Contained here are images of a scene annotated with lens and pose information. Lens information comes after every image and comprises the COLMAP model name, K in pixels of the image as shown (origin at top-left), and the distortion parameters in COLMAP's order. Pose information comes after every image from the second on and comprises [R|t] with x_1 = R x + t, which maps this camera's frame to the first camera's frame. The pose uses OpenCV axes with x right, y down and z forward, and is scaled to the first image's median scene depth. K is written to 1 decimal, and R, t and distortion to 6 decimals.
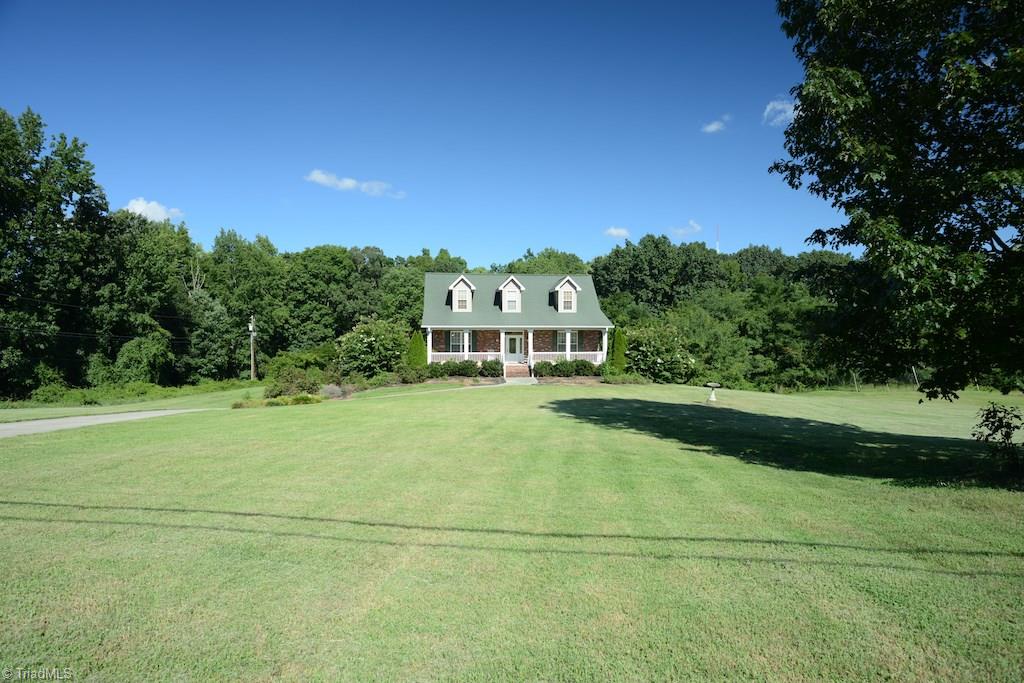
lens RADIAL K [[620.4, 0, 515.7], [0, 620.4, 333.6], [0, 0, 1]] dist [-0.015595, 0.005646]
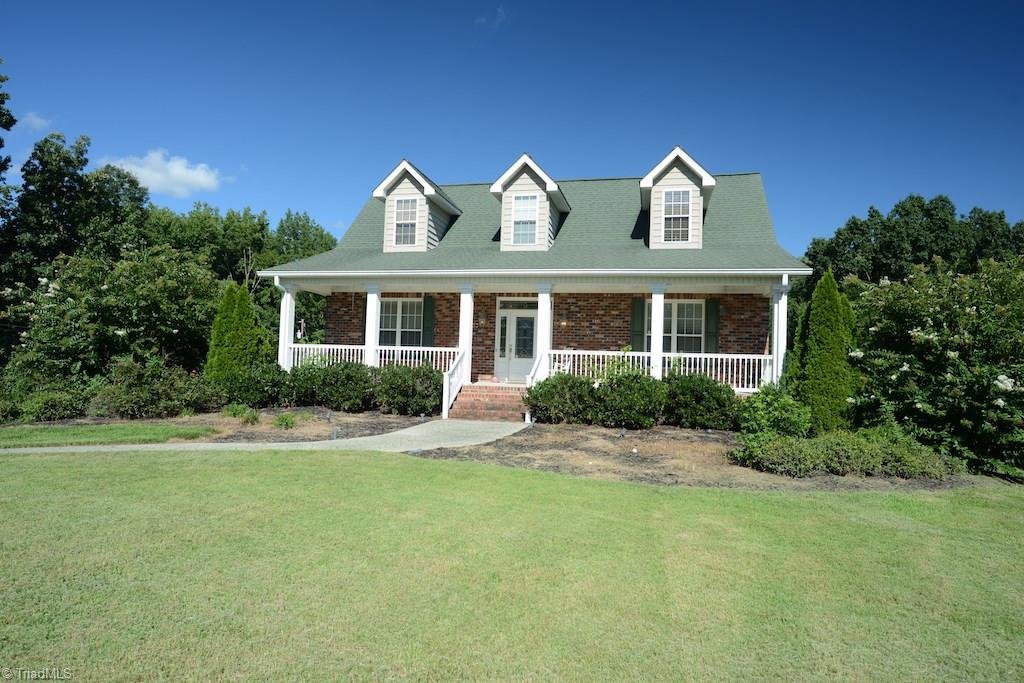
lens RADIAL K [[620.4, 0, 517.0], [0, 620.4, 340.3], [0, 0, 1]] dist [-0.015595, 0.005646]
pose [[0.940420, 0.012616, -0.339780, 0.119842], [-0.030447, 0.998421, -0.047197, 0.038953], [0.338648, 0.054730, 0.939320, 0.632076]]
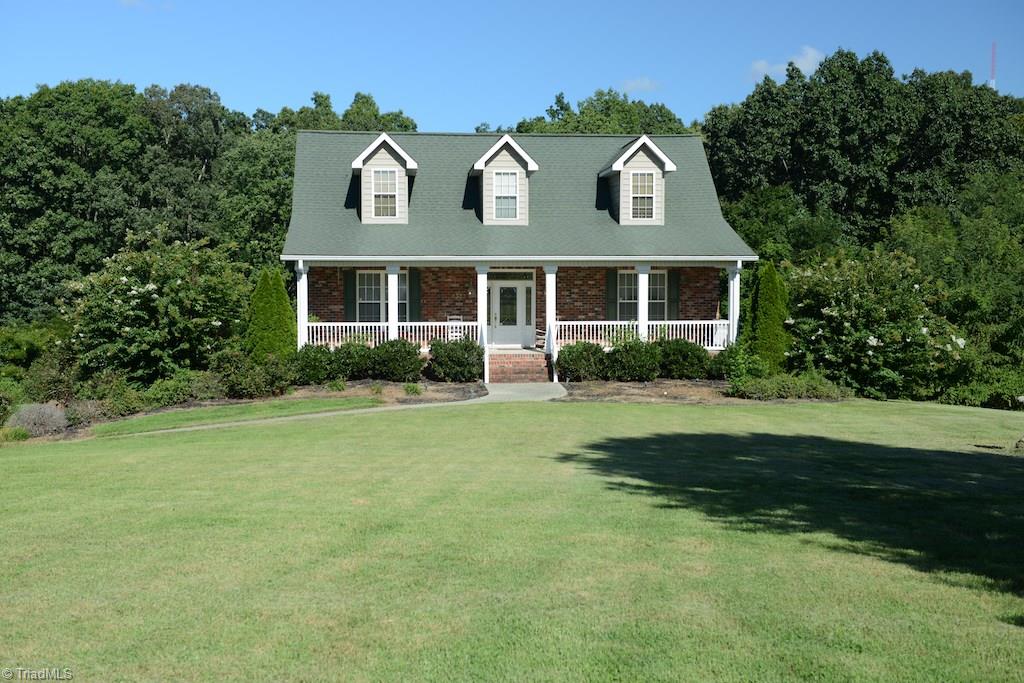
lens RADIAL K [[1354.8, 0, 506.6], [0, 1354.8, 337.5], [0, 0, 1]] dist [0.177186, 0.000000]
pose [[0.999786, -0.001383, -0.020626, 0.012475], [0.002086, 0.999417, 0.034066, 0.009410], [0.020567, -0.034101, 0.999207, 0.099408]]
